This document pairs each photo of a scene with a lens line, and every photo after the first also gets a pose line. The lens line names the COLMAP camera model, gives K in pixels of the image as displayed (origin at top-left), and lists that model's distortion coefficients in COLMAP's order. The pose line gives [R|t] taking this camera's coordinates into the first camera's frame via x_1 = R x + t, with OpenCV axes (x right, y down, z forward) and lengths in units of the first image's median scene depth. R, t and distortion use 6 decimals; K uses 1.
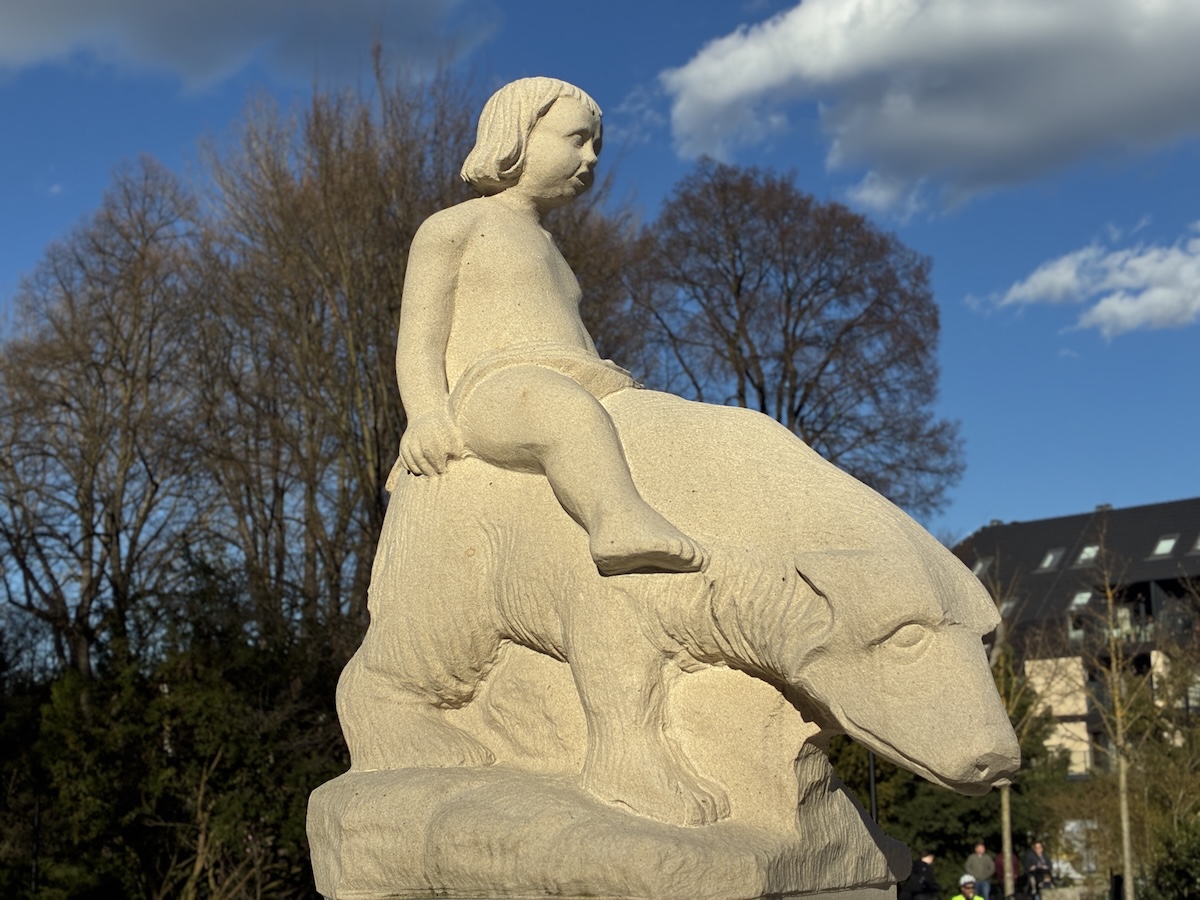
lens RADIAL K [[1854.0, 0, 600.0], [0, 1854.0, 450.0], [0, 0, 1]] dist [0.123596, -0.057075]
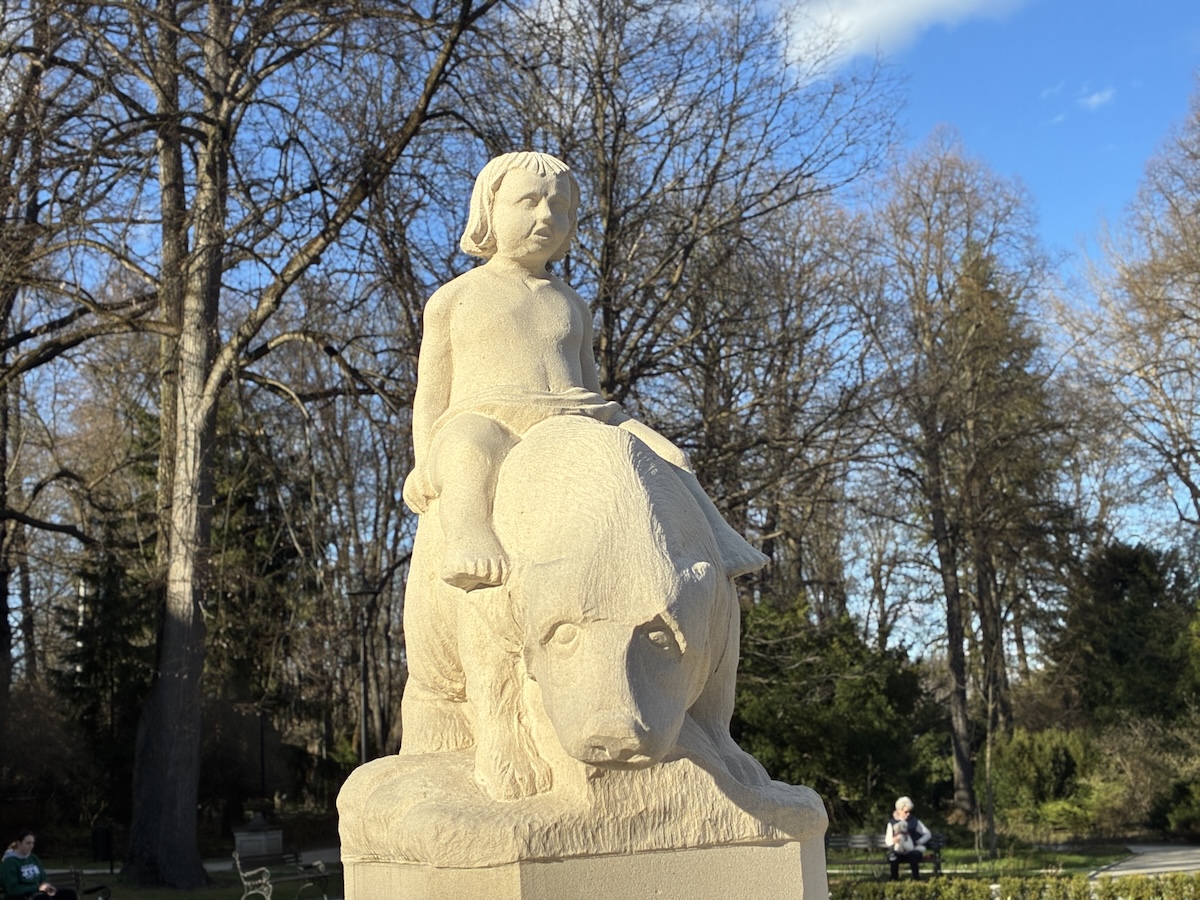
lens RADIAL K [[1854.0, 0, 600.0], [0, 1854.0, 450.0], [0, 0, 1]] dist [0.123596, -0.057075]
pose [[0.793224, -0.134492, -0.593892, 0.763992], [0.161777, 0.986800, -0.007394, 0.000216], [0.587047, -0.090213, 0.804510, 0.094708]]
